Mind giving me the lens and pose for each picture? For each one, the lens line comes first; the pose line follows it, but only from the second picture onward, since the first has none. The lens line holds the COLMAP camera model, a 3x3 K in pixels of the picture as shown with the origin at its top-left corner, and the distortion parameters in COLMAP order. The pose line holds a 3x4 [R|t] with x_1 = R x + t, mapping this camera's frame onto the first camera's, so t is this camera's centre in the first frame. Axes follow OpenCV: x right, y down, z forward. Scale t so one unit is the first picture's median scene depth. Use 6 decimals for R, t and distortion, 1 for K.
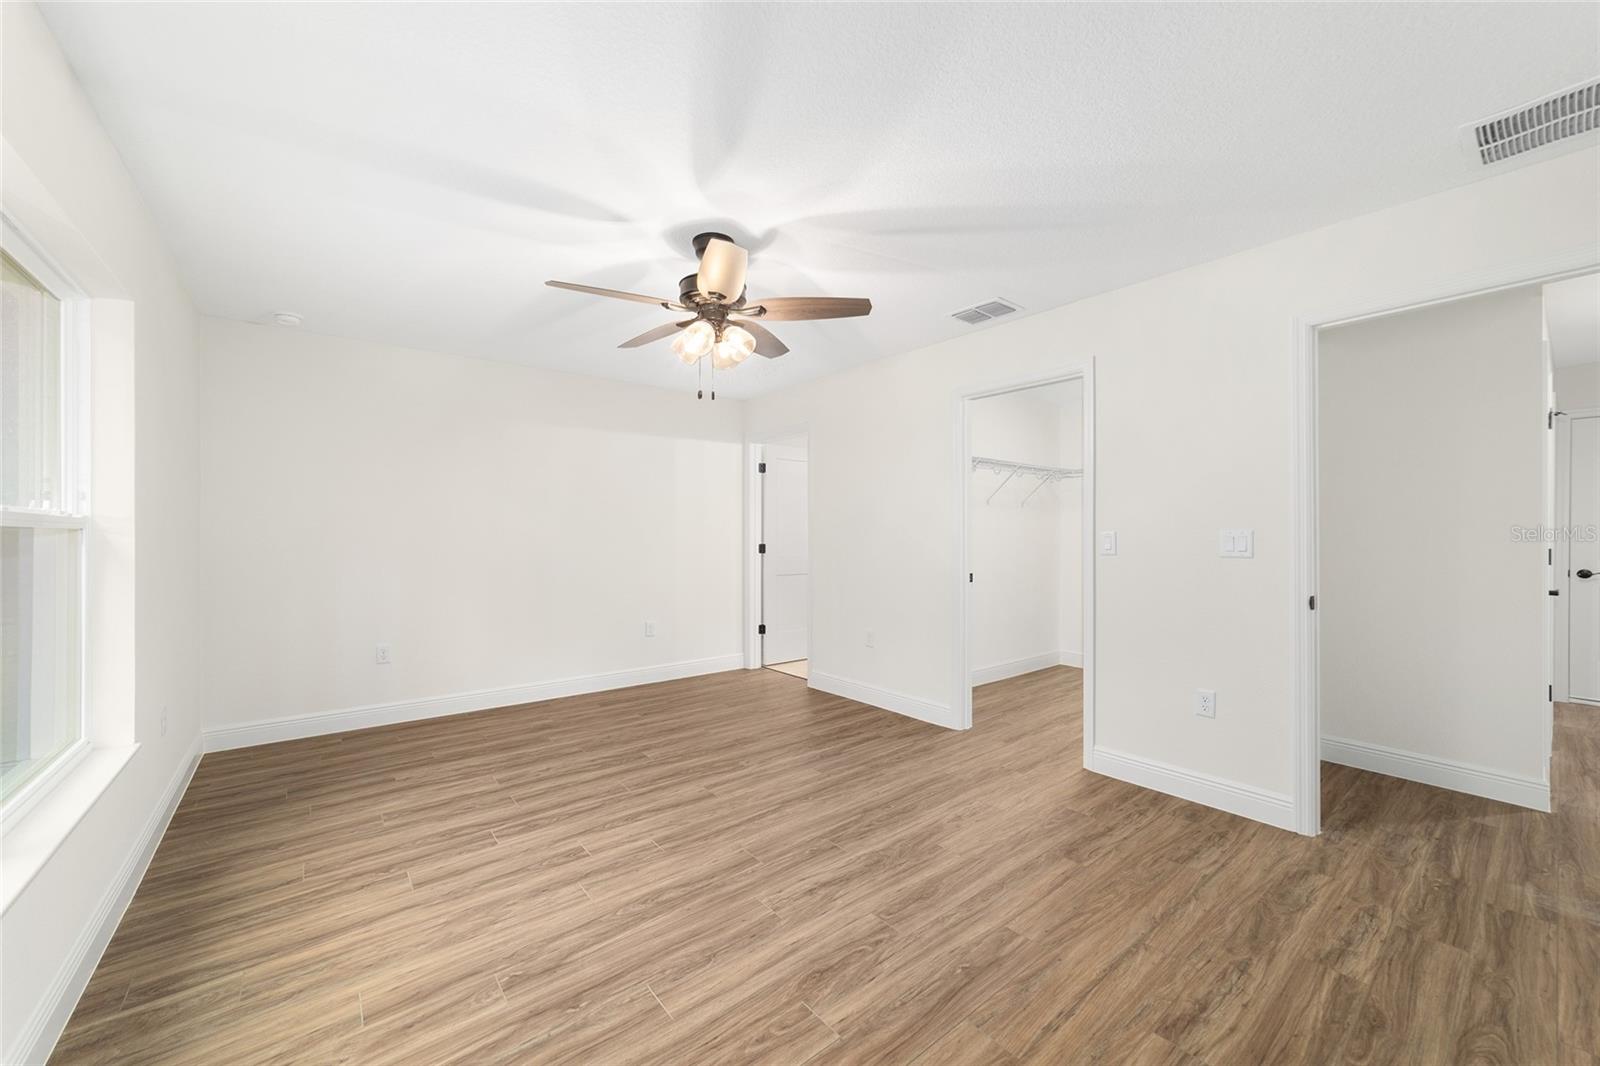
lens RADIAL K [[607.4, 0, 799.4], [0, 607.4, 527.9], [0, 0, 1]] dist [-0.012463, 0.000245]
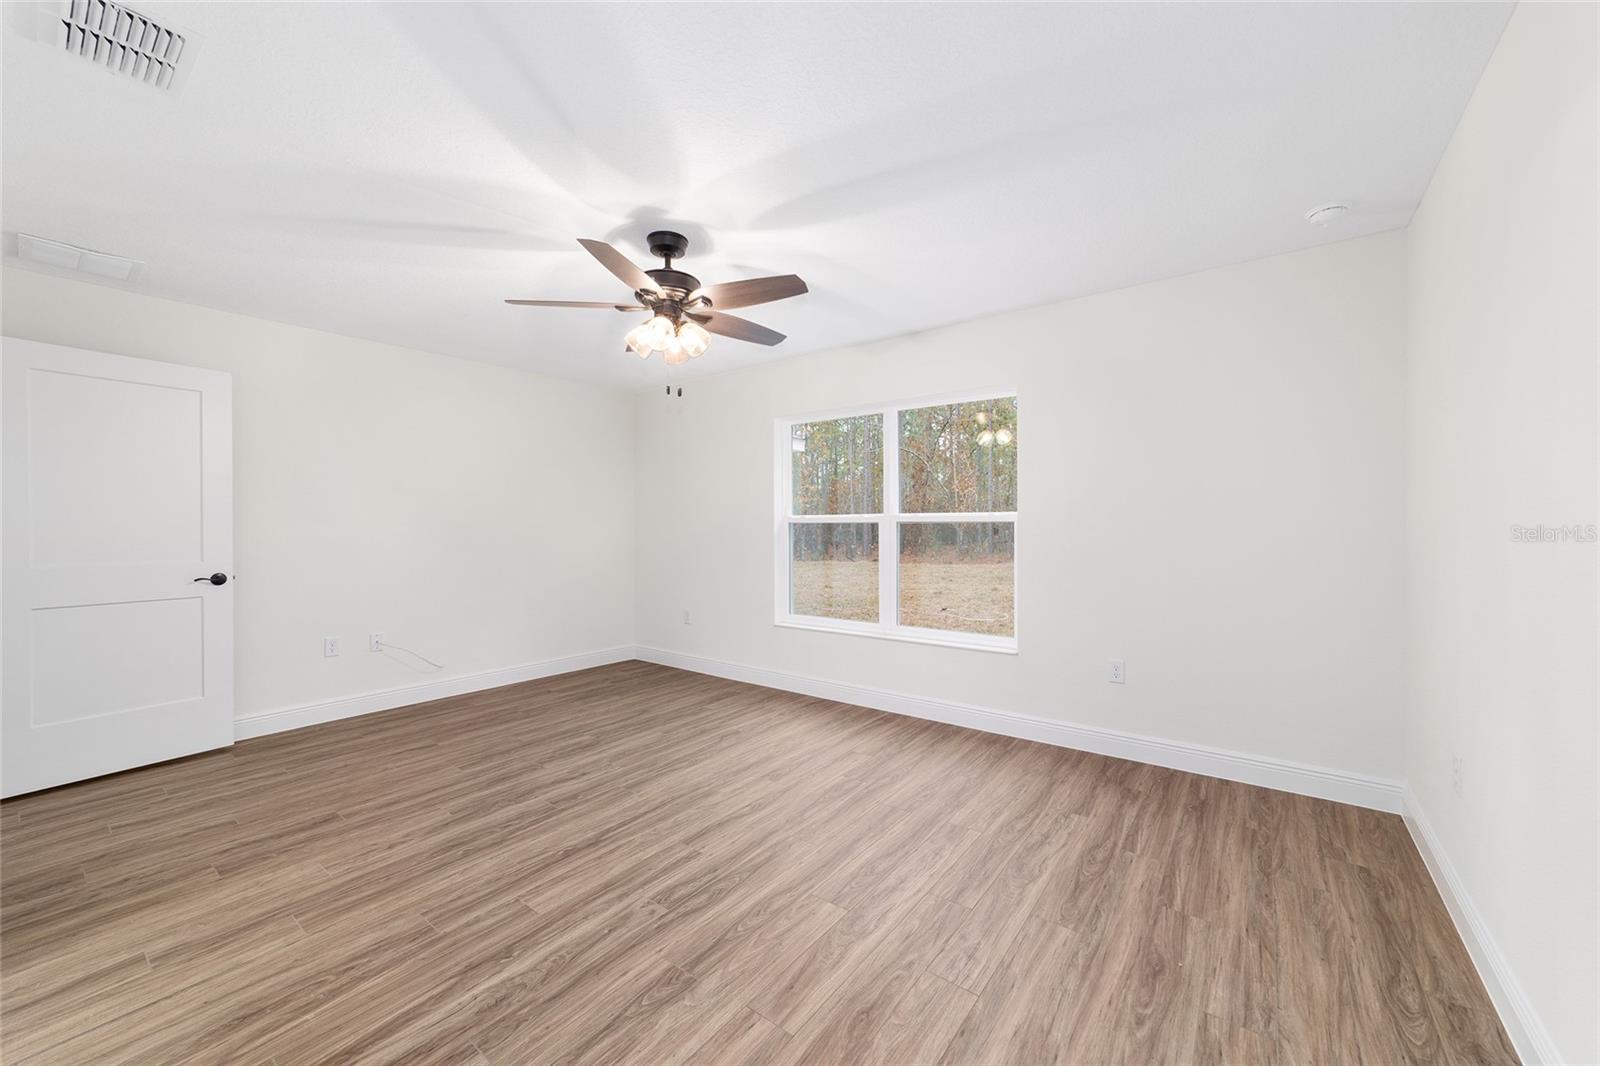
lens RADIAL K [[607.4, 0, 799.4], [0, 607.4, 527.9], [0, 0, 1]] dist [-0.012463, 0.000245]
pose [[-0.969849, 0.004929, -0.243658, -0.107049], [0.006940, 0.999949, -0.007395, 0.023617], [0.243609, -0.008862, -0.969833, 2.072550]]
